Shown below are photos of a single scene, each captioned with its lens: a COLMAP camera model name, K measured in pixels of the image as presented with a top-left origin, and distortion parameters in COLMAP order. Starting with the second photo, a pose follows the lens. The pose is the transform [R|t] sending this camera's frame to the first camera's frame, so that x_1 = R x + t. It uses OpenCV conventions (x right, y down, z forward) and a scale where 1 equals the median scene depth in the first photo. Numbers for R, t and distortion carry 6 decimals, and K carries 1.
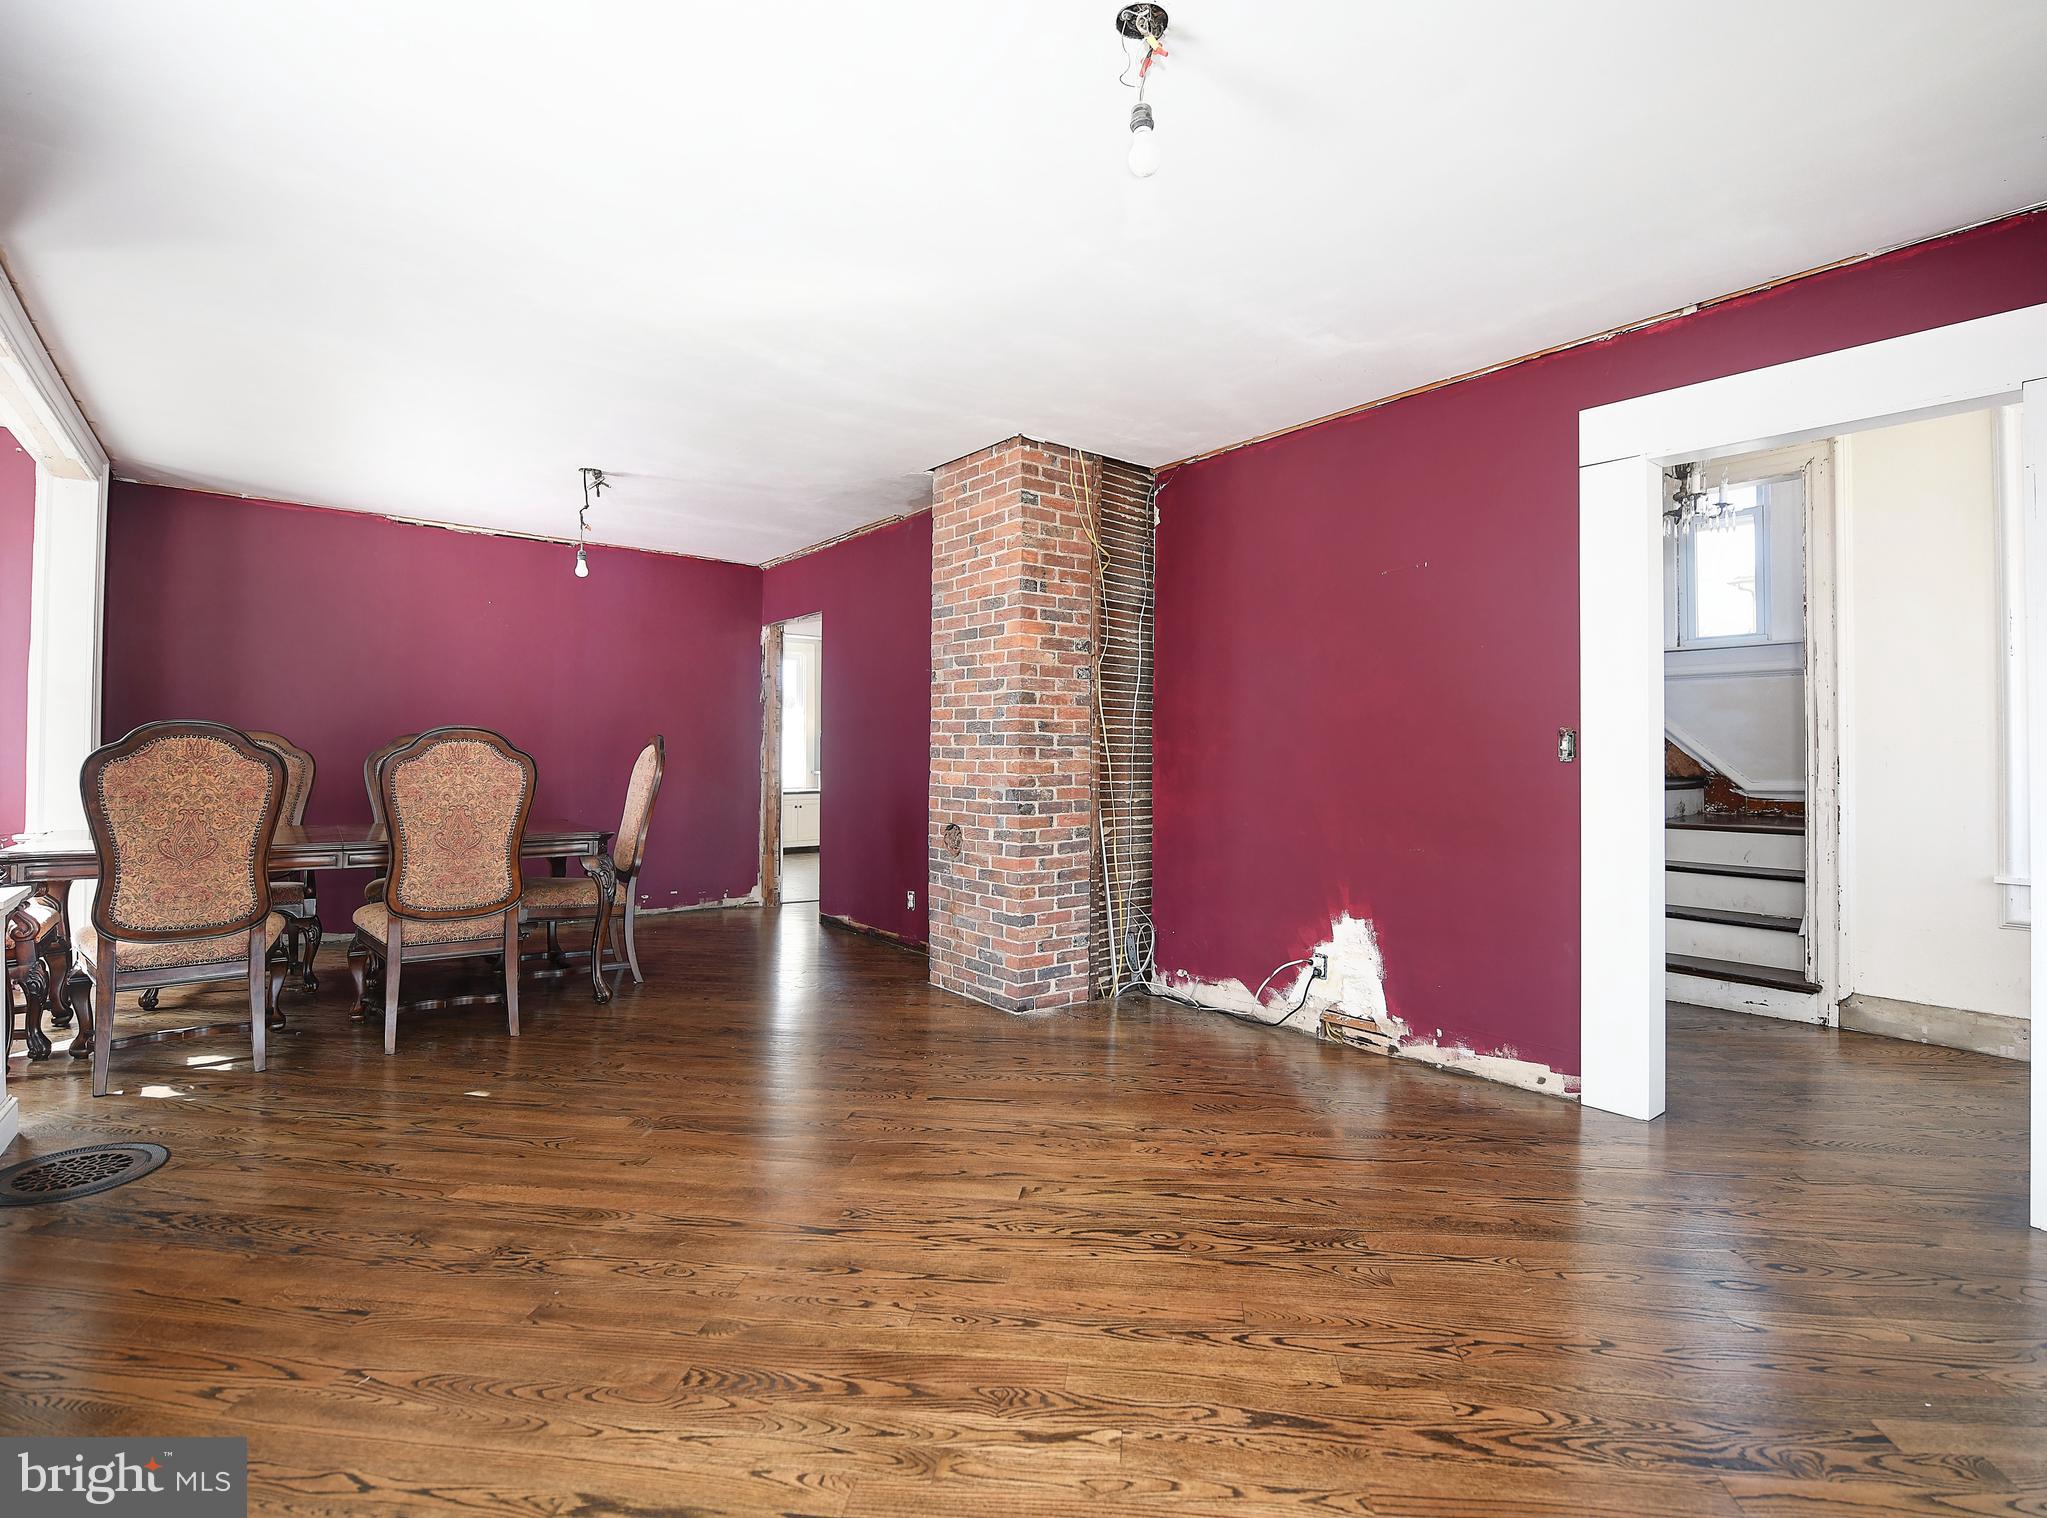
lens RADIAL K [[986.7, 0, 1051.7], [0, 986.7, 739.1], [0, 0, 1]] dist [-0.015049, -0.000877]
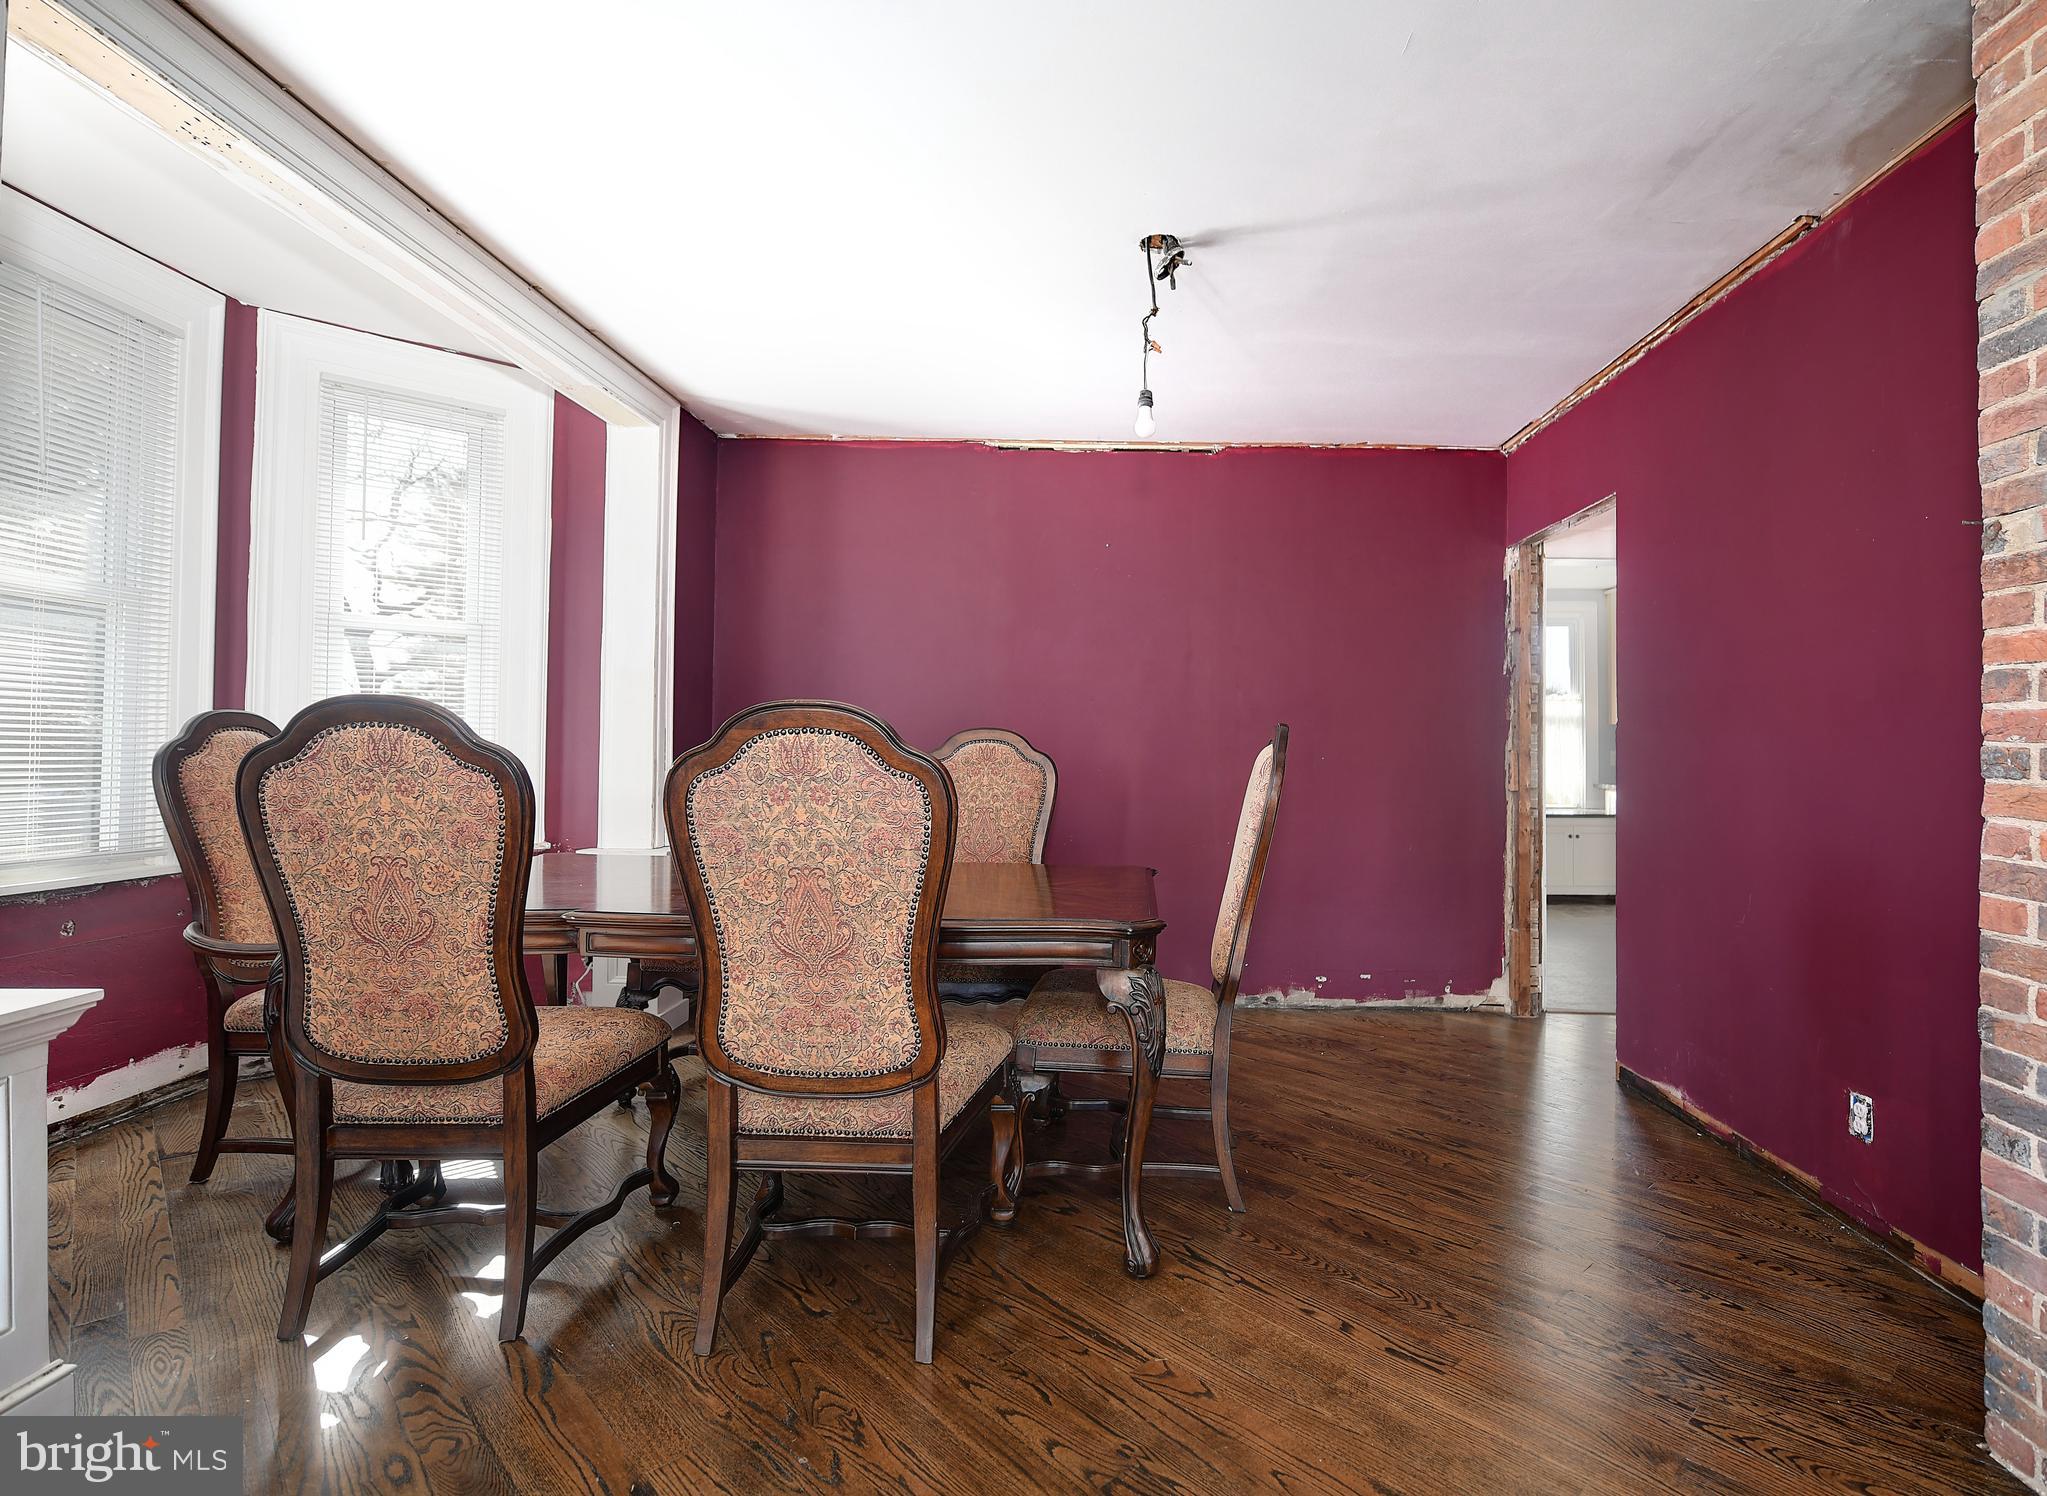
lens RADIAL K [[1031.3, 0, 1090.2], [0, 1031.3, 725.6], [0, 0, 1]] dist [-0.014265, -0.000646]
pose [[0.770248, -0.012985, -0.637613, -0.152091], [0.003175, 0.999858, -0.016527, 0.006301], [0.637737, 0.010705, 0.770180, 0.599808]]
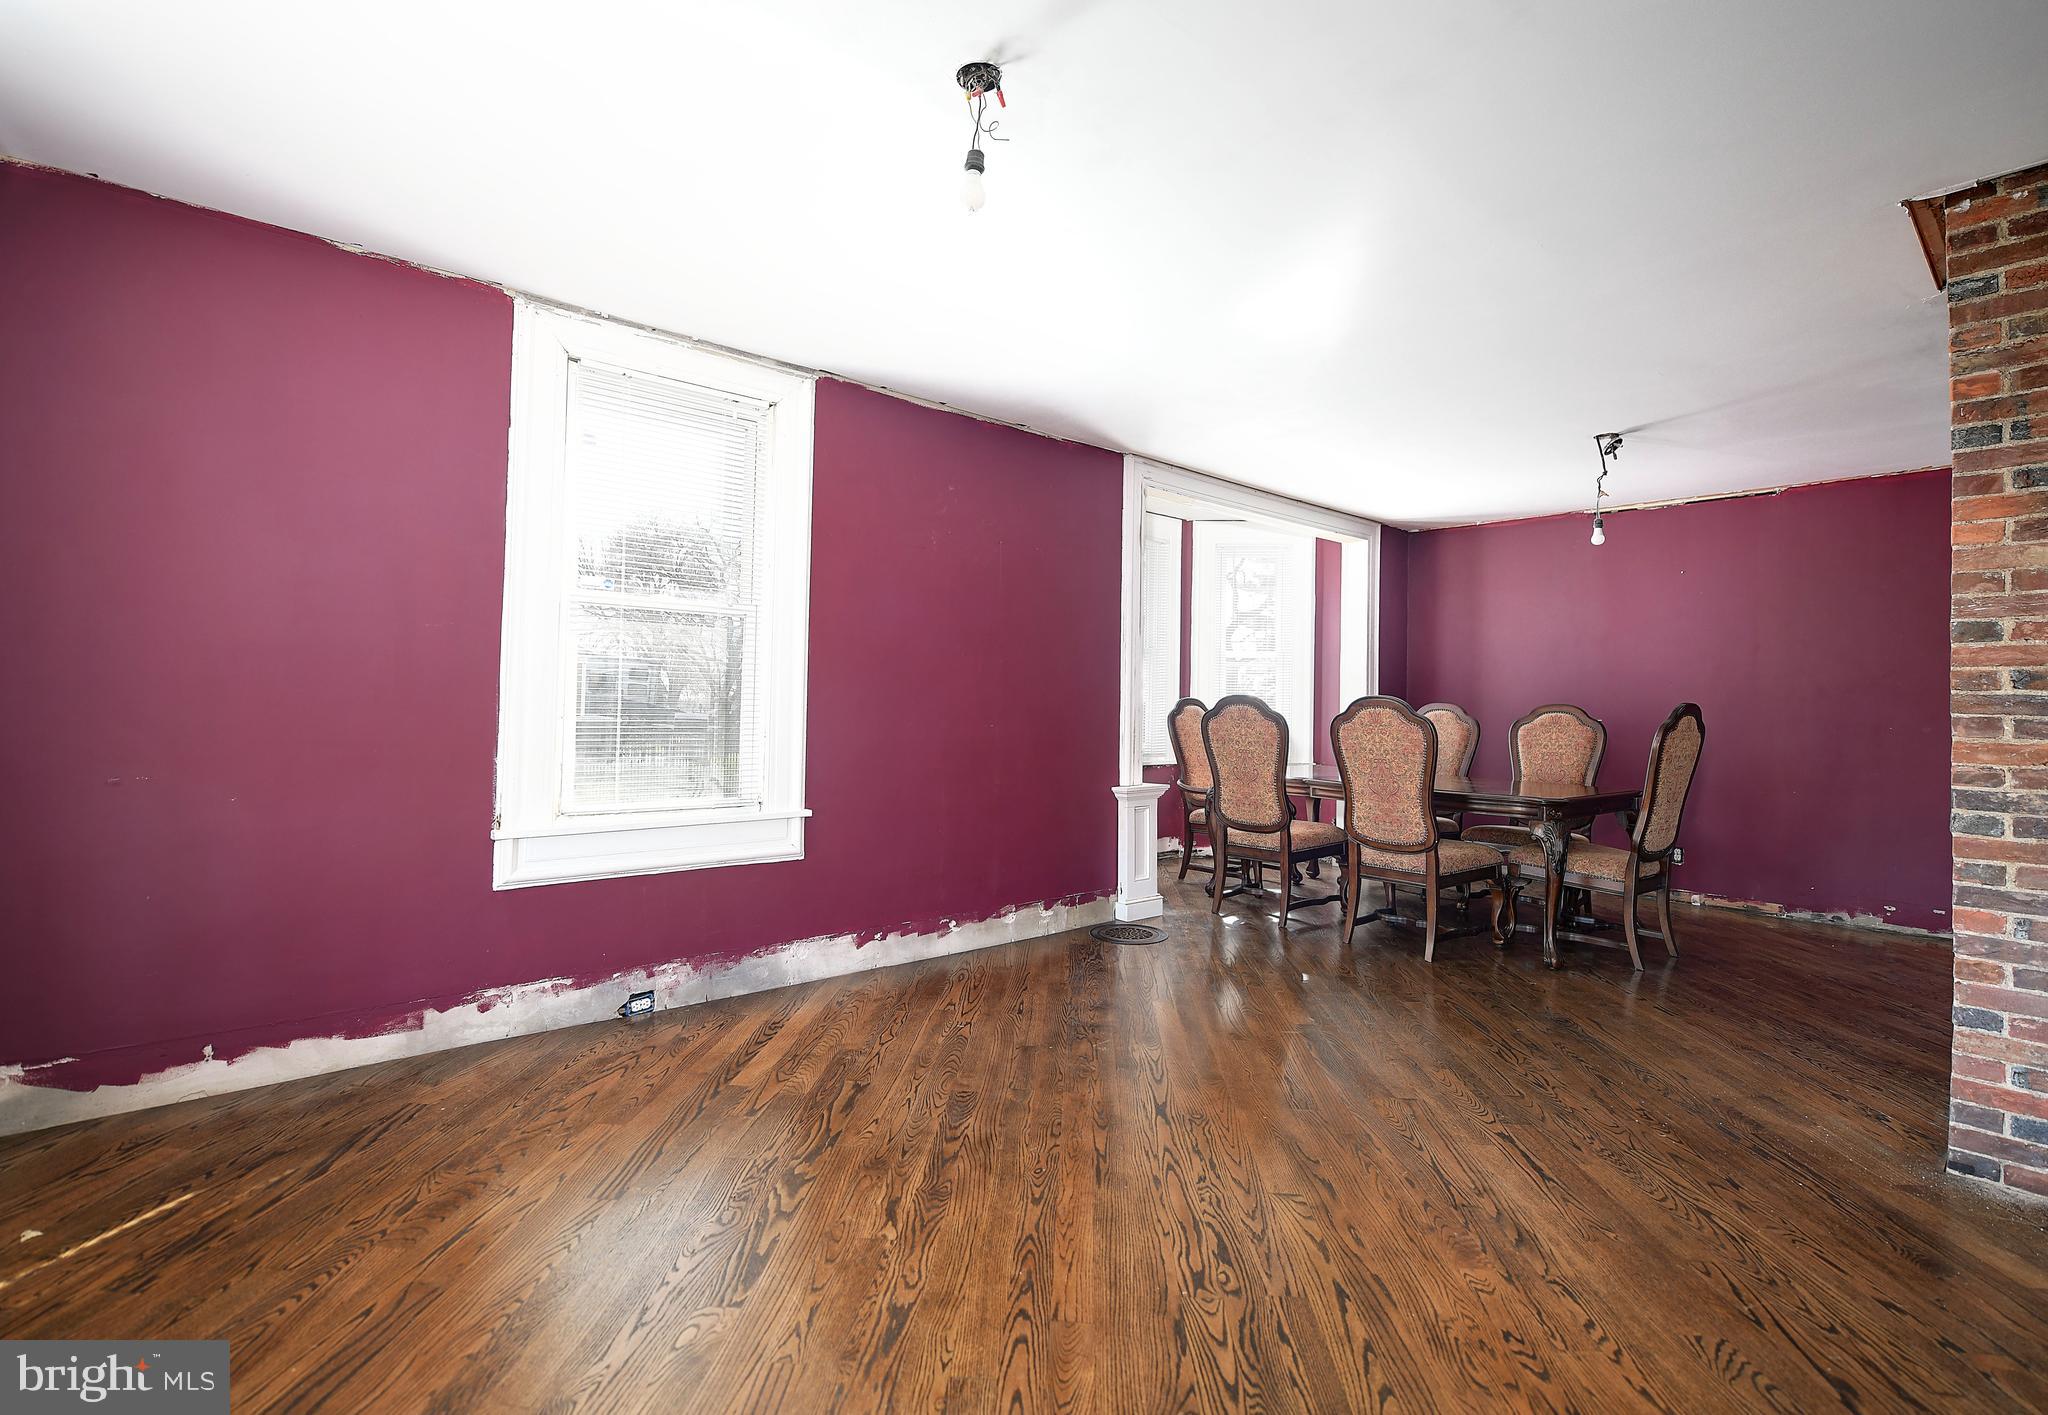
lens RADIAL K [[941.1, 0, 1016.4], [0, 941.1, 689.7], [0, 0, 1]] dist [-0.016375, -0.000447]
pose [[0.039666, -0.023272, -0.998942, 0.492201], [-0.006017, 0.999705, -0.023528, 0.008543], [0.999195, 0.006944, 0.039514, 0.417531]]
